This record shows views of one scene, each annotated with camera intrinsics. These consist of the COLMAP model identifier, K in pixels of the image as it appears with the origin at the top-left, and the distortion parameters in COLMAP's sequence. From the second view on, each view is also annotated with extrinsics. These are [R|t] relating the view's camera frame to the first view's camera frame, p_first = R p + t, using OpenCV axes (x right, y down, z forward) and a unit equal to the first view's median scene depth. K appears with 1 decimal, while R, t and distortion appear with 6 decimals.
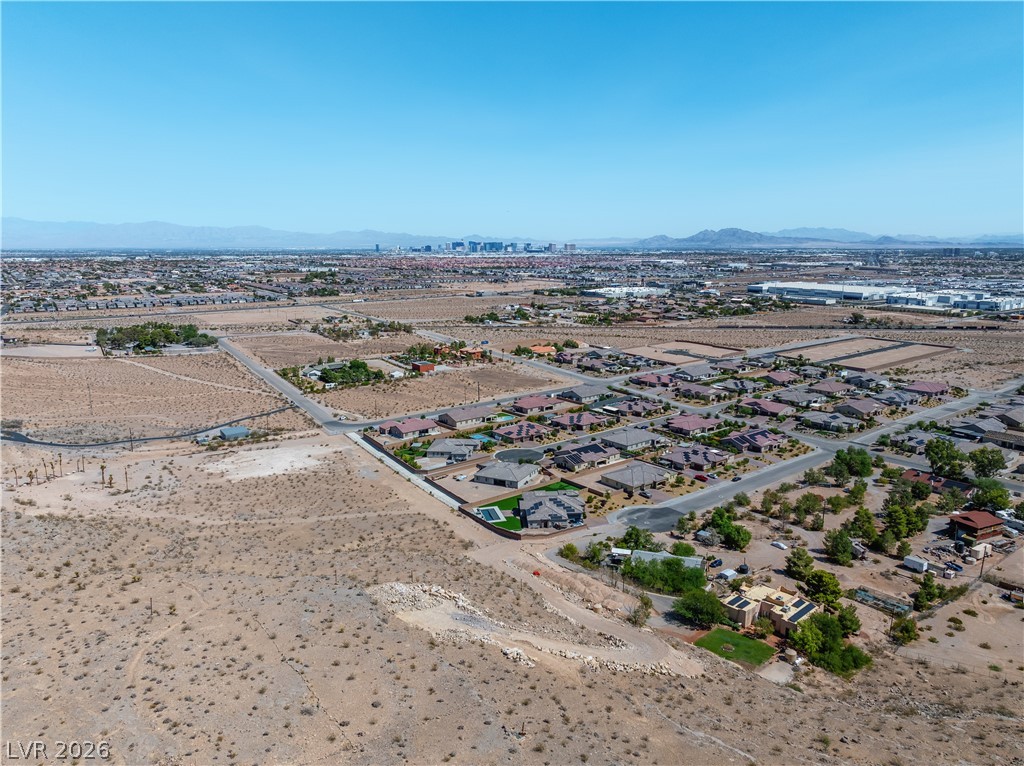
lens RADIAL K [[714.7, 0, 515.4], [0, 714.7, 381.6], [0, 0, 1]] dist [0.002404, -0.003212]
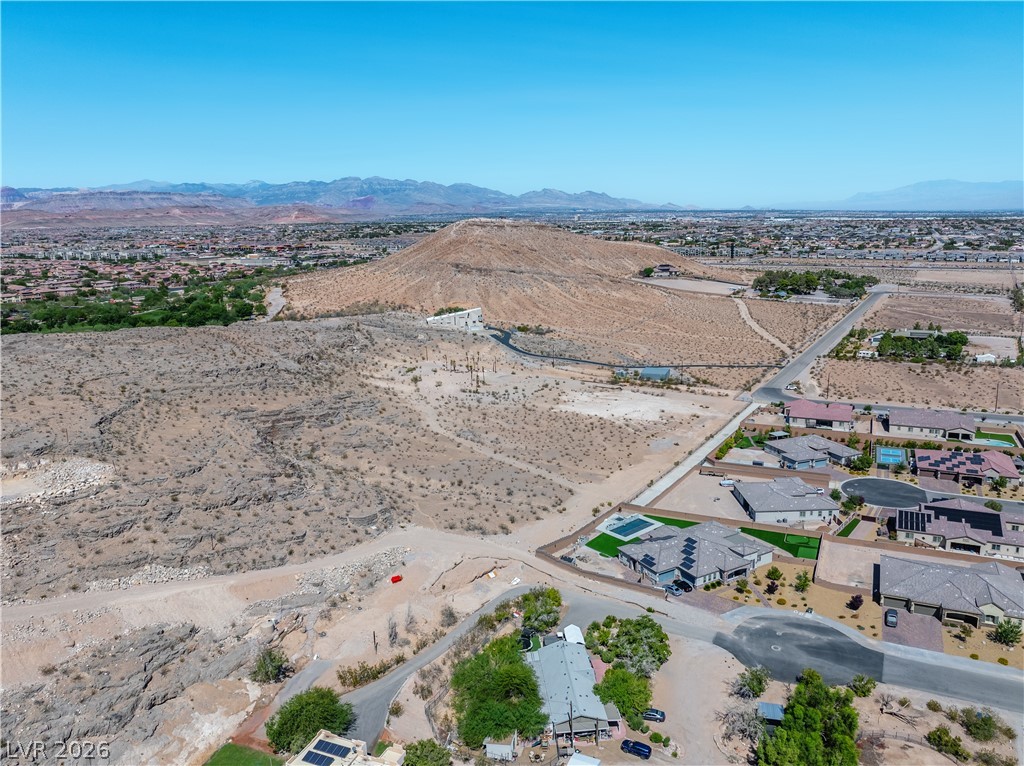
lens RADIAL K [[744.2, 0, 515.5], [0, 744.2, 379.6], [0, 0, 1]] dist [-0.039744, -0.004439]
pose [[0.430548, 0.191508, -0.882017, 0.382425], [-0.152721, 0.978597, 0.137929, -0.025991], [0.889553, 0.075318, 0.450580, 0.415032]]
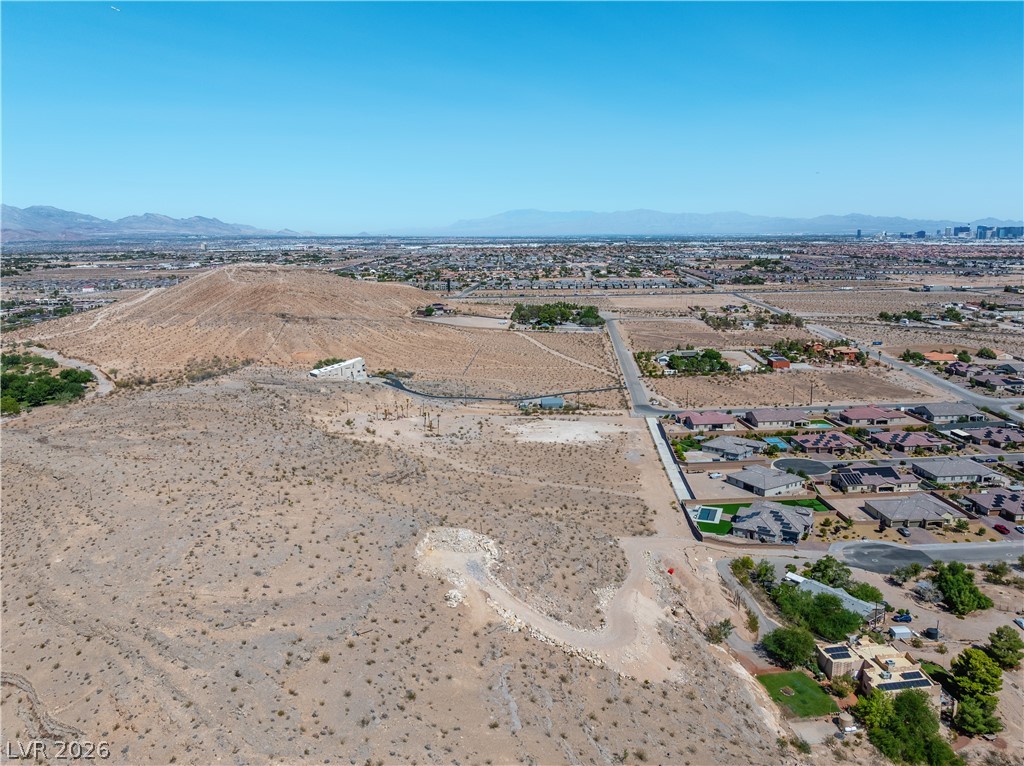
lens RADIAL K [[741.9, 0, 515.5], [0, 741.9, 380.7], [0, 0, 1]] dist [-0.038860, -0.004075]
pose [[0.811064, 0.107228, -0.575045, 0.226378], [-0.100314, 0.993989, 0.043861, -0.008221], [0.576292, 0.022111, 0.816945, 0.022406]]
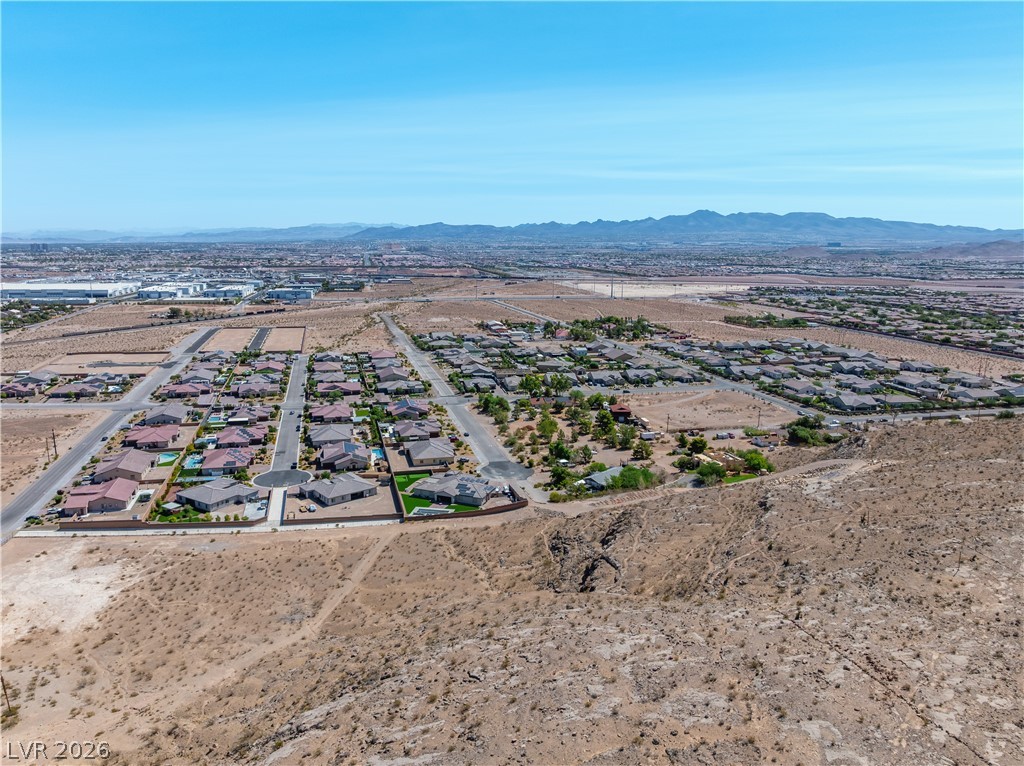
lens RADIAL K [[741.9, 0, 515.5], [0, 741.9, 380.7], [0, 0, 1]] dist [-0.038860, -0.004075]
pose [[0.411711, -0.168848, 0.895536, -0.639500], [0.167741, 0.979937, 0.107644, -0.060775], [-0.895744, 0.105899, 0.431773, 0.321182]]
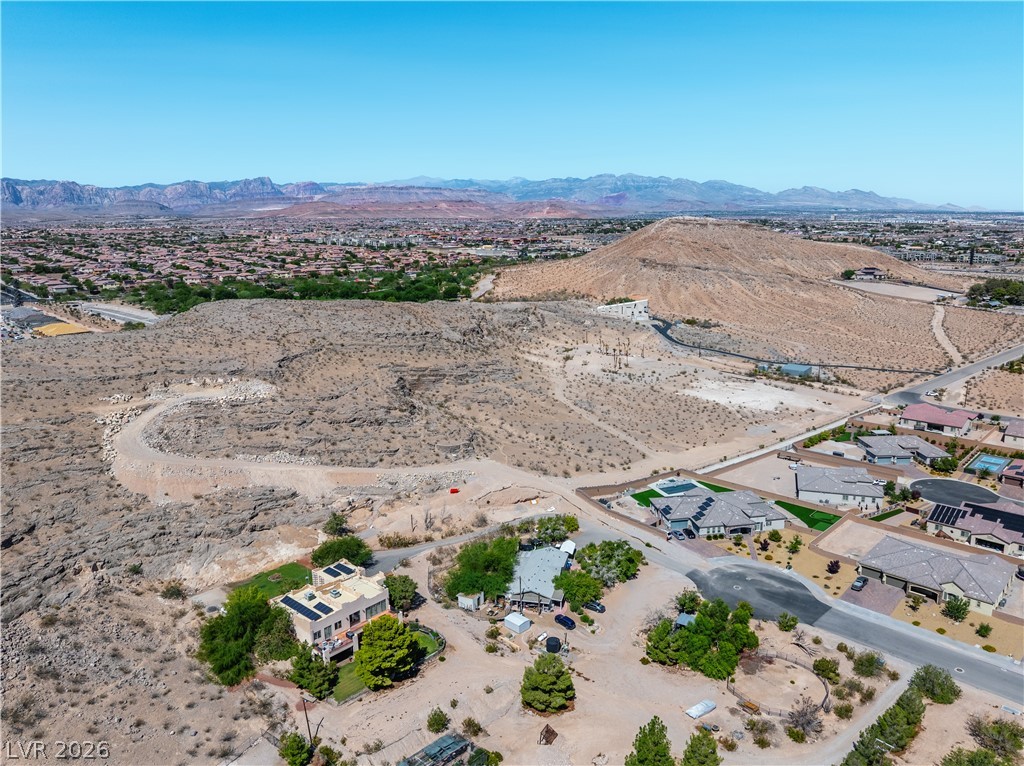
lens RADIAL K [[733.3, 0, 514.5], [0, 733.3, 382.2], [0, 0, 1]] dist [-0.039870, -0.000332]
pose [[0.112603, 0.224629, -0.967916, 0.514630], [-0.178922, 0.962773, 0.202621, -0.042989], [0.977398, 0.150366, 0.148602, 0.500794]]
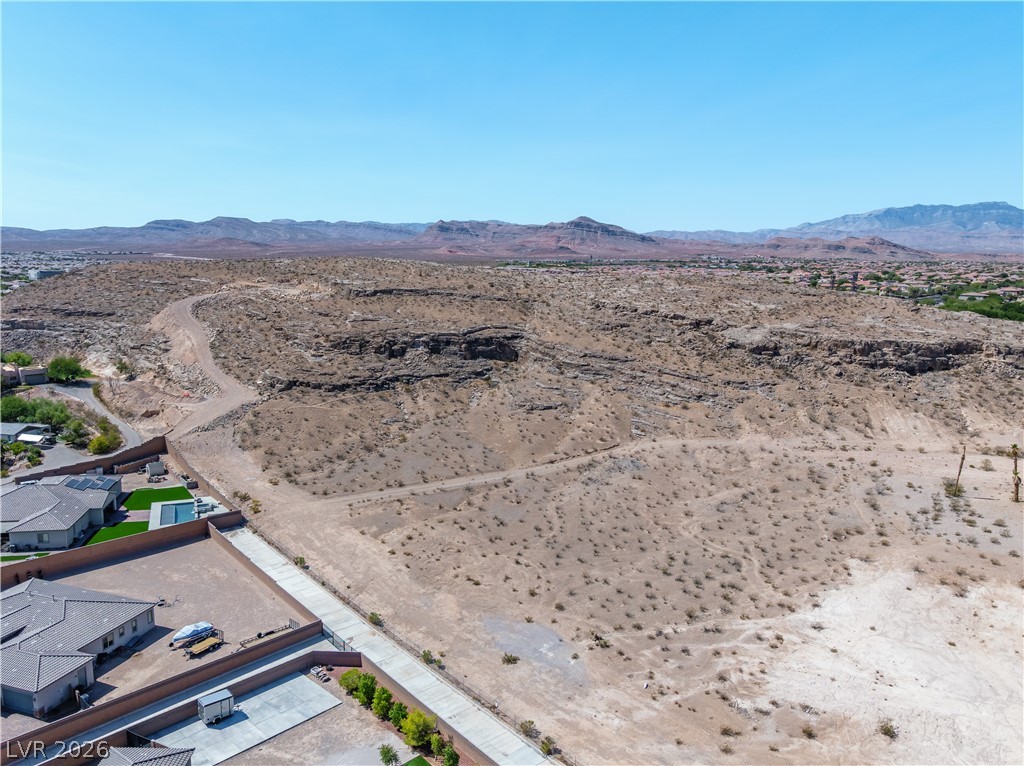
lens RADIAL K [[750.1, 0, 511.4], [0, 750.1, 354.4], [0, 0, 1]] dist [-0.040983, -0.003428]
pose [[-0.988782, 0.007283, -0.149188, -0.135672], [-0.040894, 0.947448, 0.317287, -0.062243], [0.143659, 0.319828, -0.936521, 1.078471]]
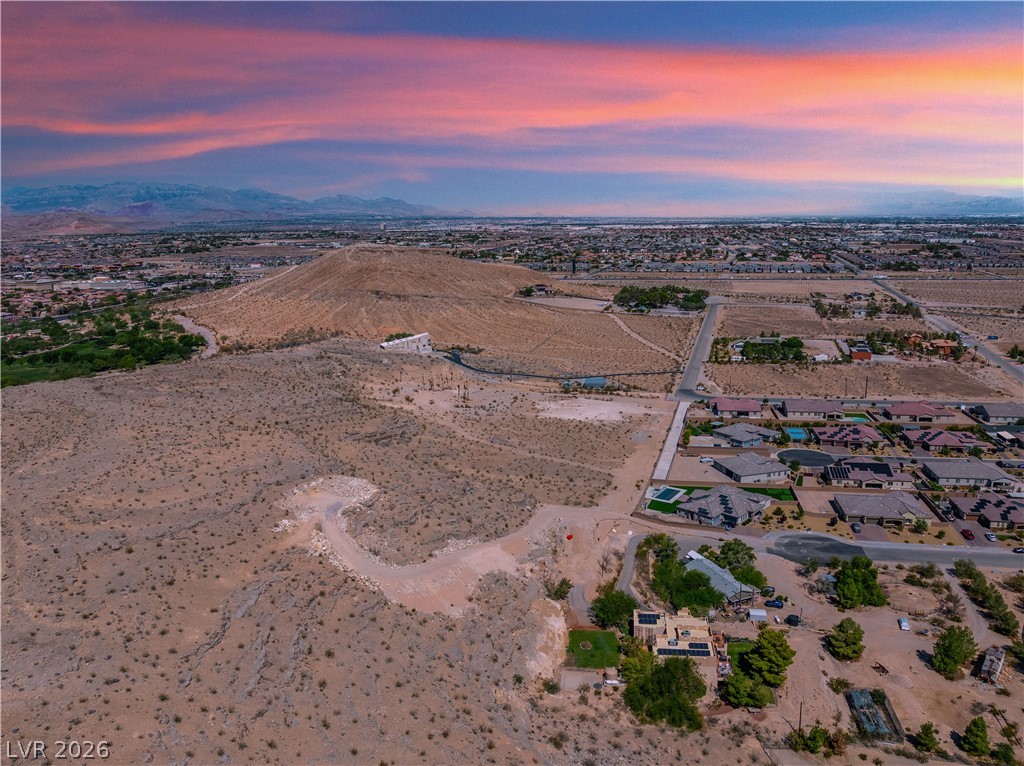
lens RADIAL K [[741.9, 0, 515.5], [0, 741.9, 380.7], [0, 0, 1]] dist [-0.038860, -0.004075]
pose [[0.654909, 0.157387, -0.739137, 0.411537], [-0.129718, 0.986968, 0.095222, -0.029520], [0.744492, 0.033518, 0.666790, 0.110815]]
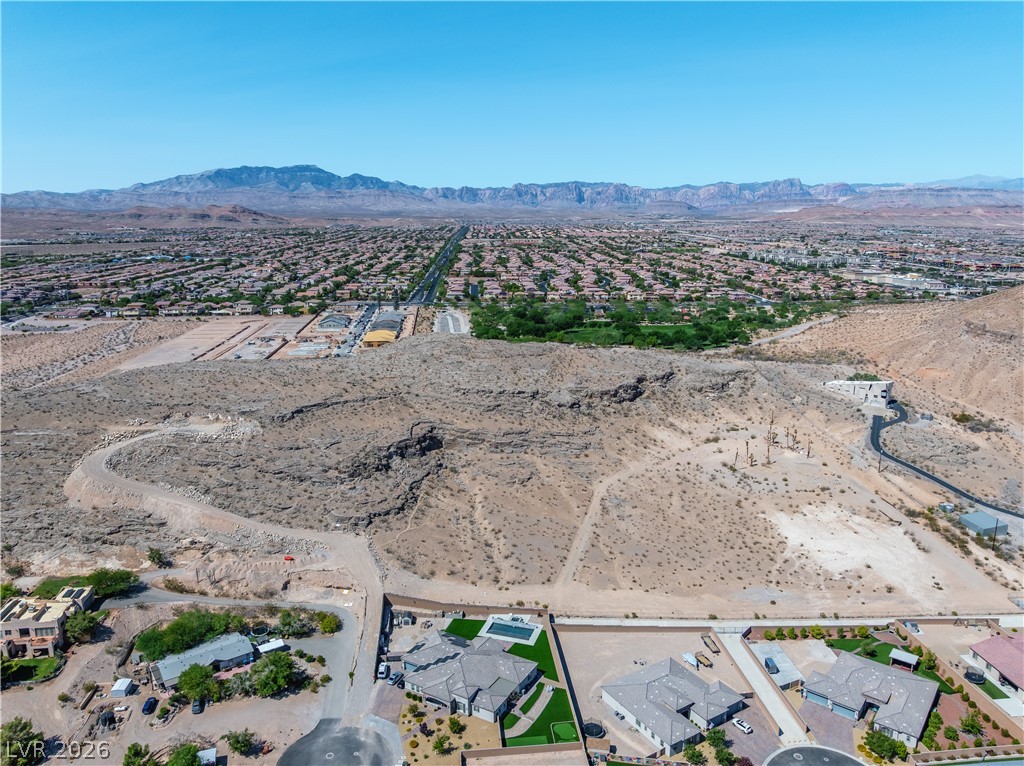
lens RADIAL K [[724.5, 0, 515.9], [0, 724.5, 363.8], [0, 0, 1]] dist [-0.042023, 0.003795]
pose [[-0.541882, 0.171268, -0.822819, 0.365082], [-0.156312, 0.941398, 0.298892, -0.199989], [0.825791, 0.290581, -0.483355, 0.931826]]
